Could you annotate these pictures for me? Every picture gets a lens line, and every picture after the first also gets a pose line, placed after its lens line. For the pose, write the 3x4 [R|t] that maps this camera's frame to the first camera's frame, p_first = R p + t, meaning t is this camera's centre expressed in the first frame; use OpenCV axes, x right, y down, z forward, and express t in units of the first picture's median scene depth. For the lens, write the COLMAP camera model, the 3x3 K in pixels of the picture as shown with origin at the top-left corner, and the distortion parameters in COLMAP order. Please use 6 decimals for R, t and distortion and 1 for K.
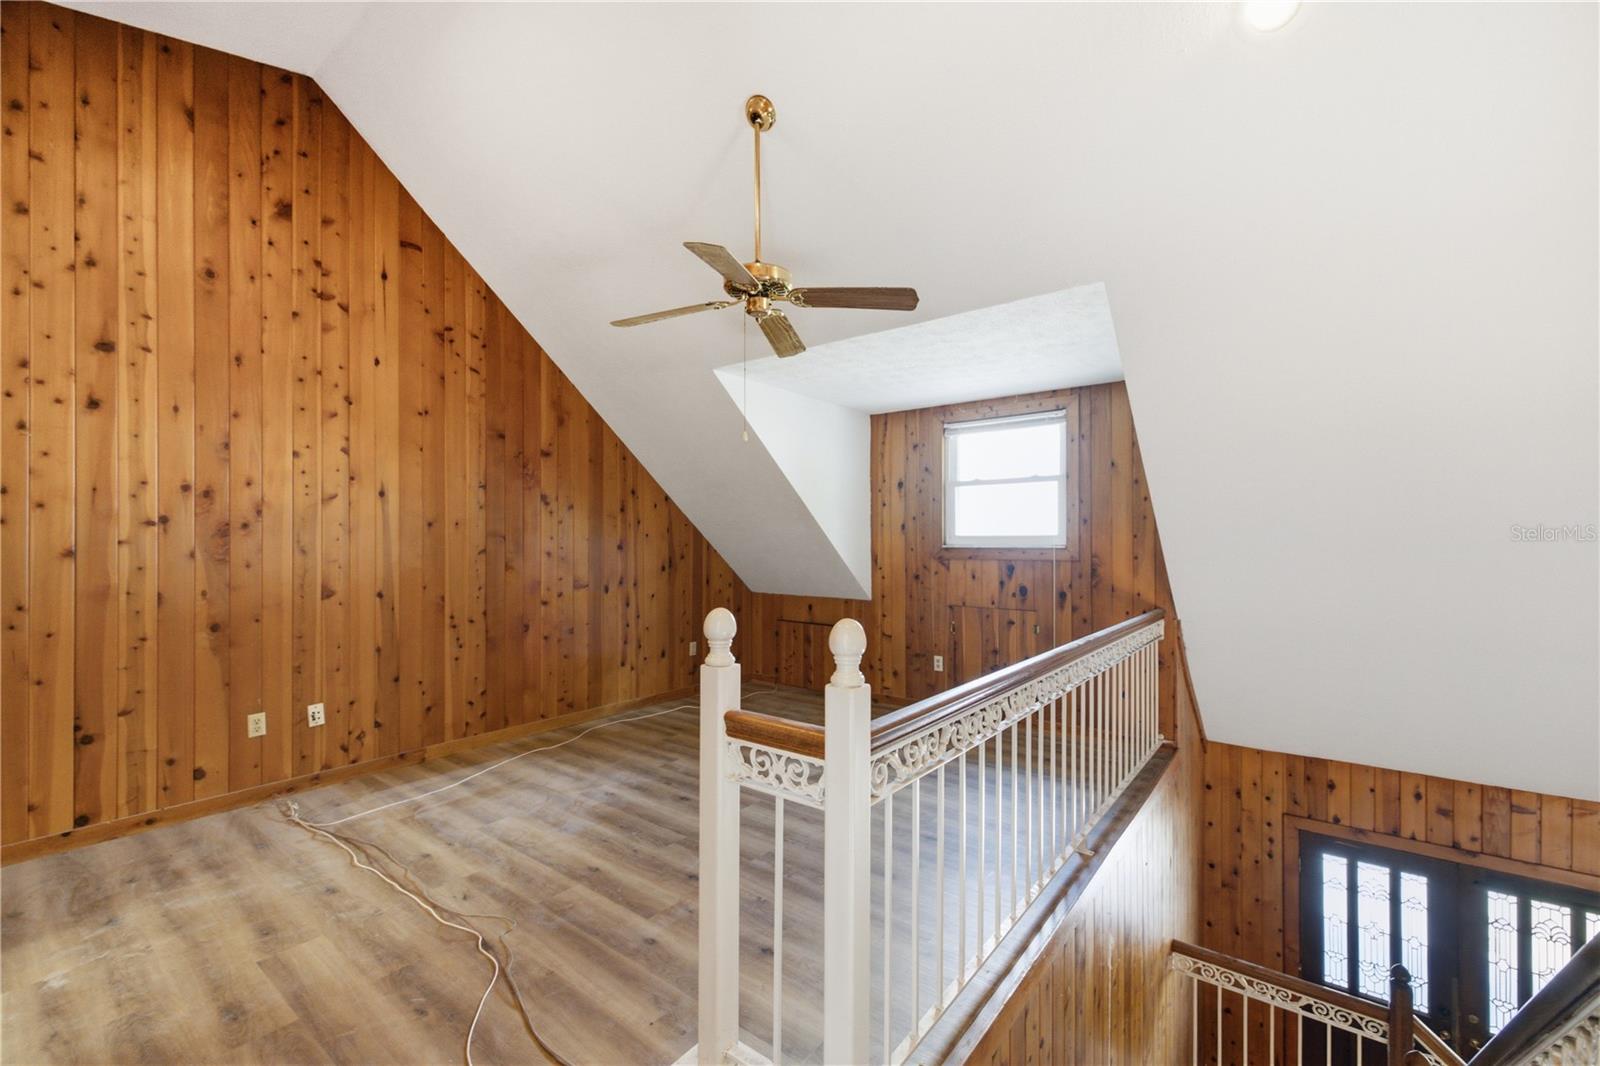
lens RADIAL K [[672.0, 0, 797.2], [0, 672.0, 538.4], [0, 0, 1]] dist [0.007288, -0.001246]
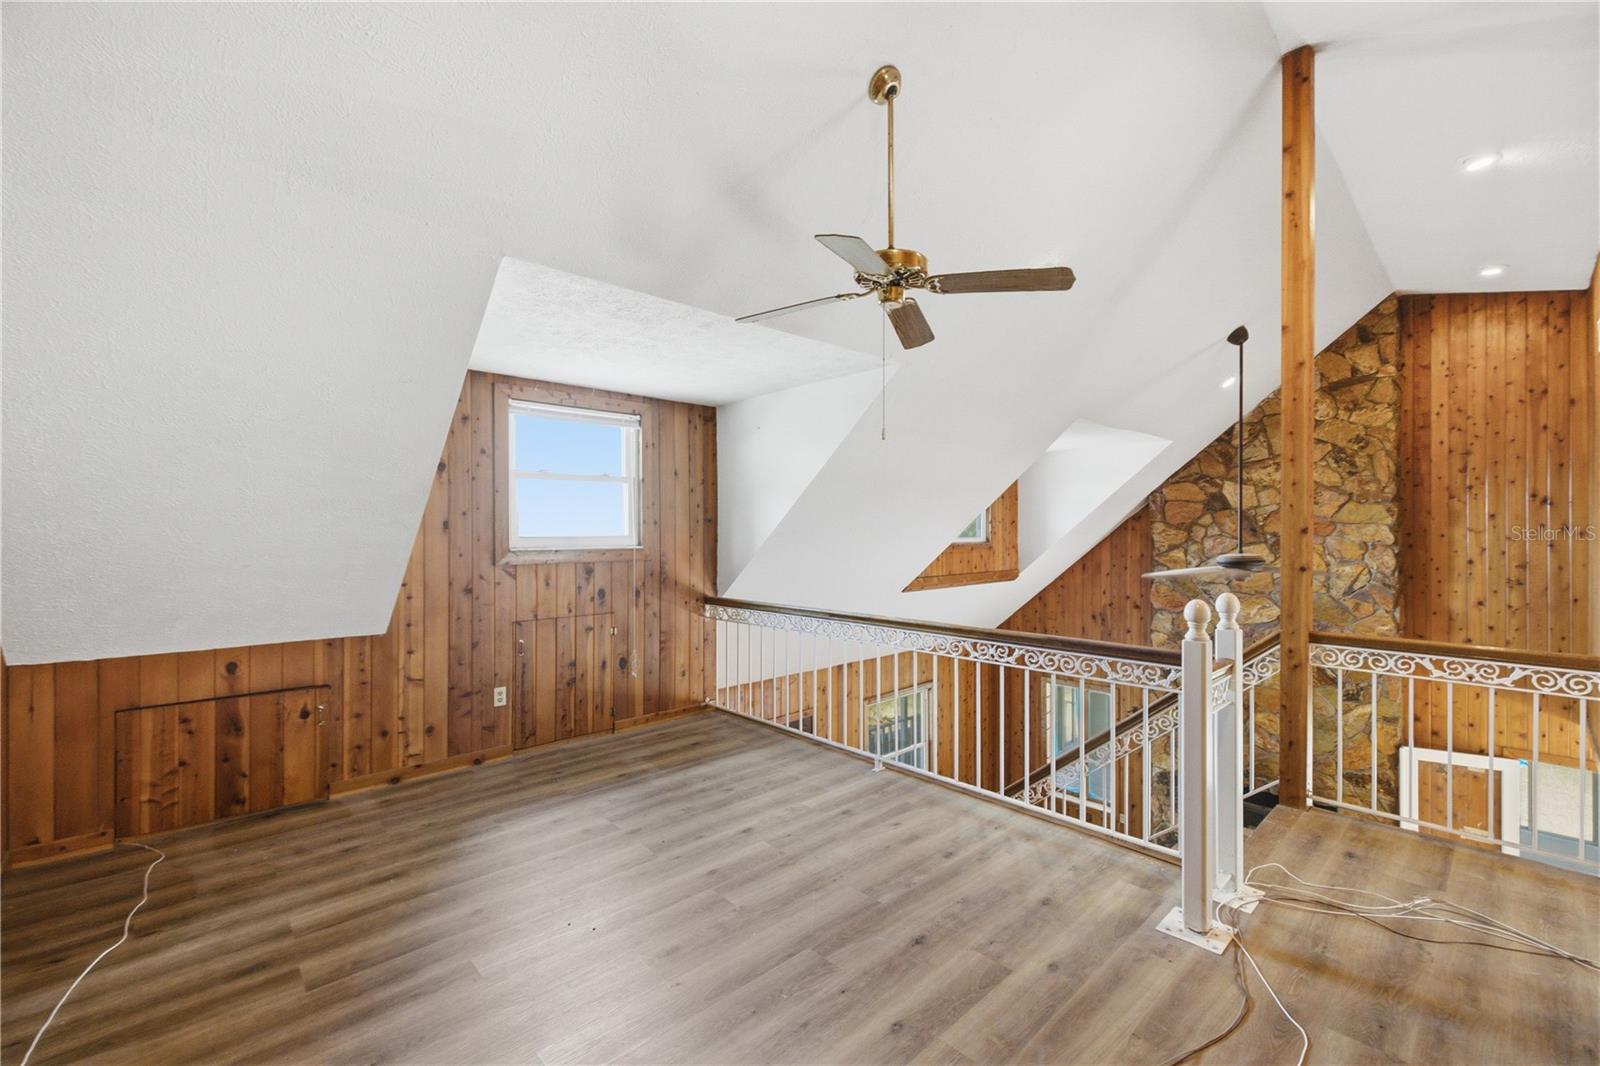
lens RADIAL K [[672.0, 0, 811.7], [0, 672.0, 529.9], [0, 0, 1]] dist [0.007288, -0.001246]
pose [[0.147299, 0.000858, 0.989092, -0.603781], [-0.001364, 0.999999, -0.000664, -0.013858], [-0.989091, -0.001251, 0.147300, 0.591398]]
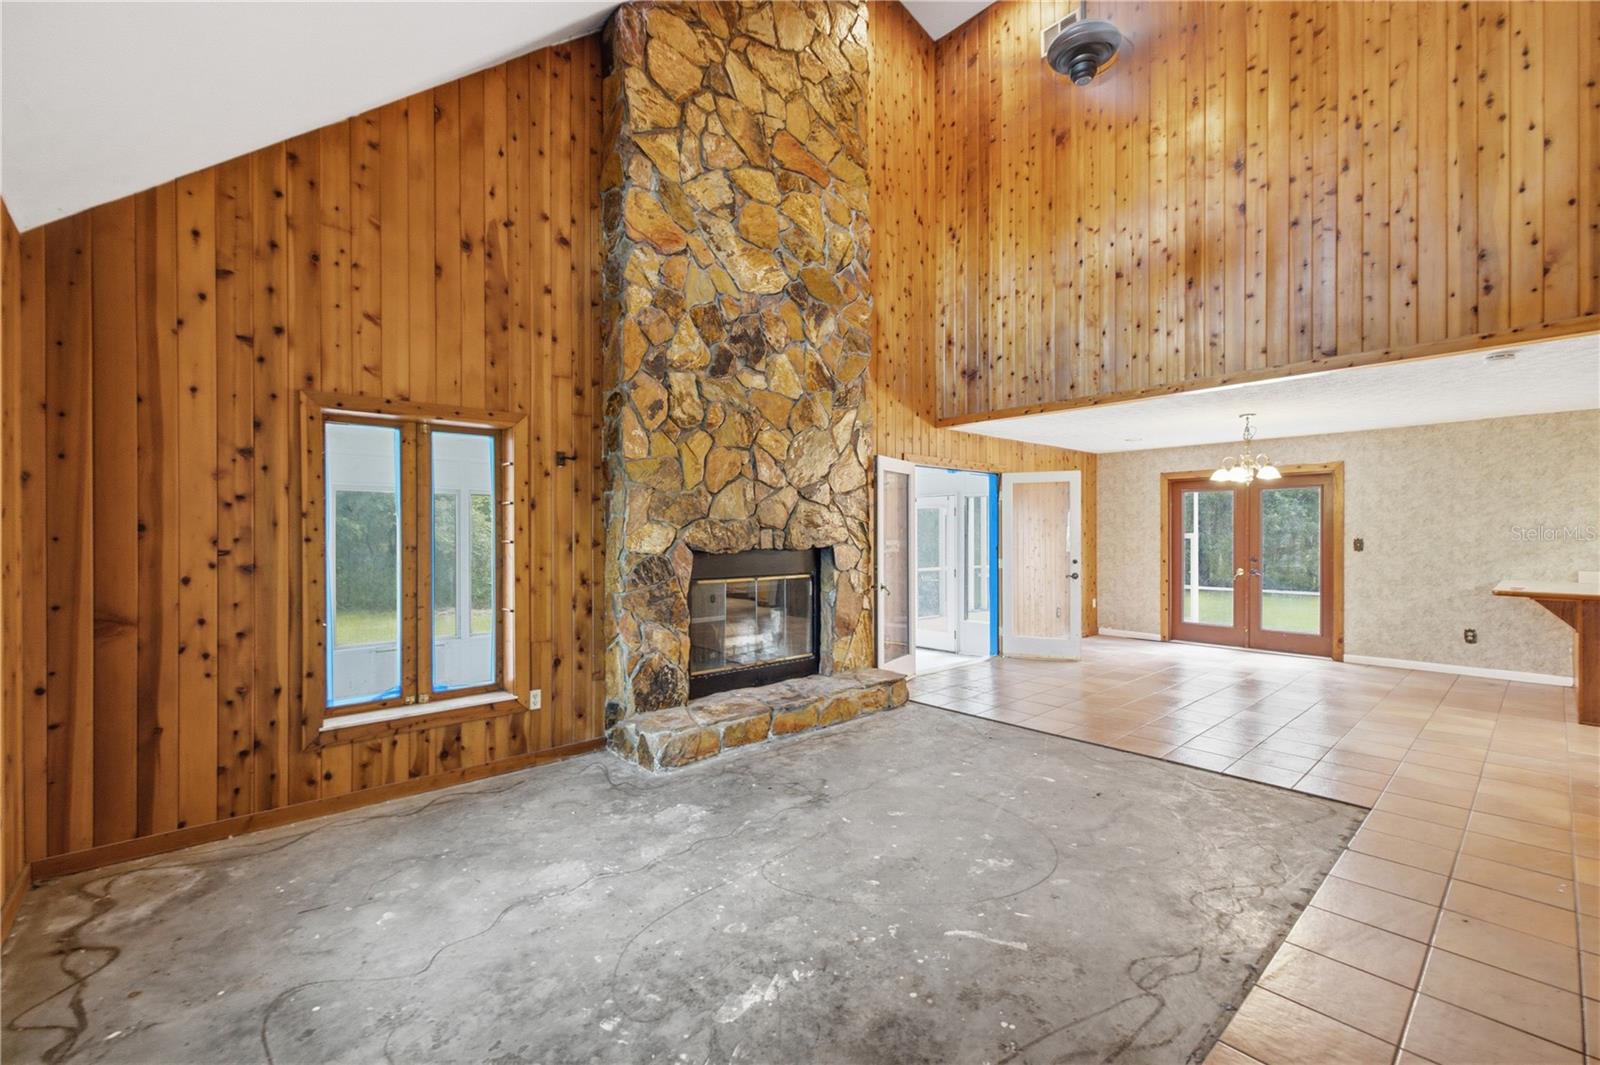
lens RADIAL K [[672.0, 0, 809.1], [0, 672.0, 533.6], [0, 0, 1]] dist [0.007288, -0.001246]
pose [[-0.985382, 0.003818, 0.170316, 0.929787], [0.003419, 0.999991, -0.002641, 0.596121], [-0.170324, -0.002020, -0.985386, 0.798867]]
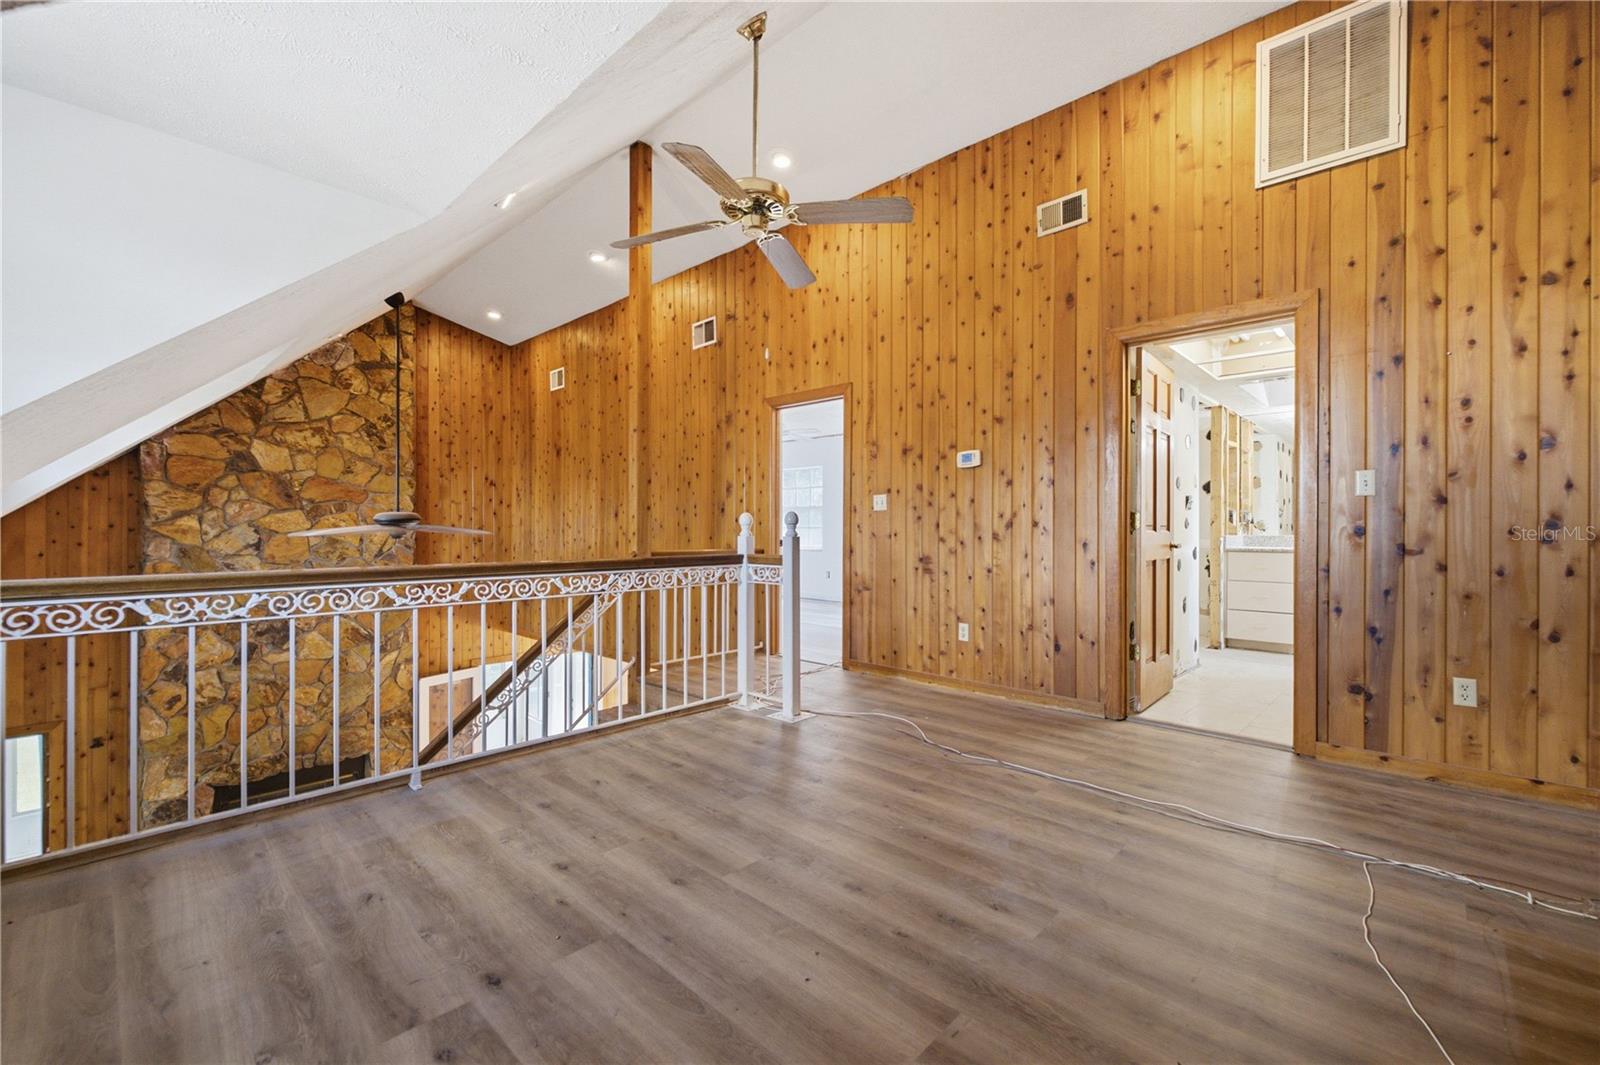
lens RADIAL K [[672.0, 0, 807.8], [0, 672.0, 531.5], [0, 0, 1]] dist [0.007288, -0.001246]
pose [[-0.996263, -0.001170, 0.086362, -0.136152], [-0.001212, 0.999999, -0.000434, 0.065437], [-0.086362, -0.000537, -0.996264, 1.204142]]
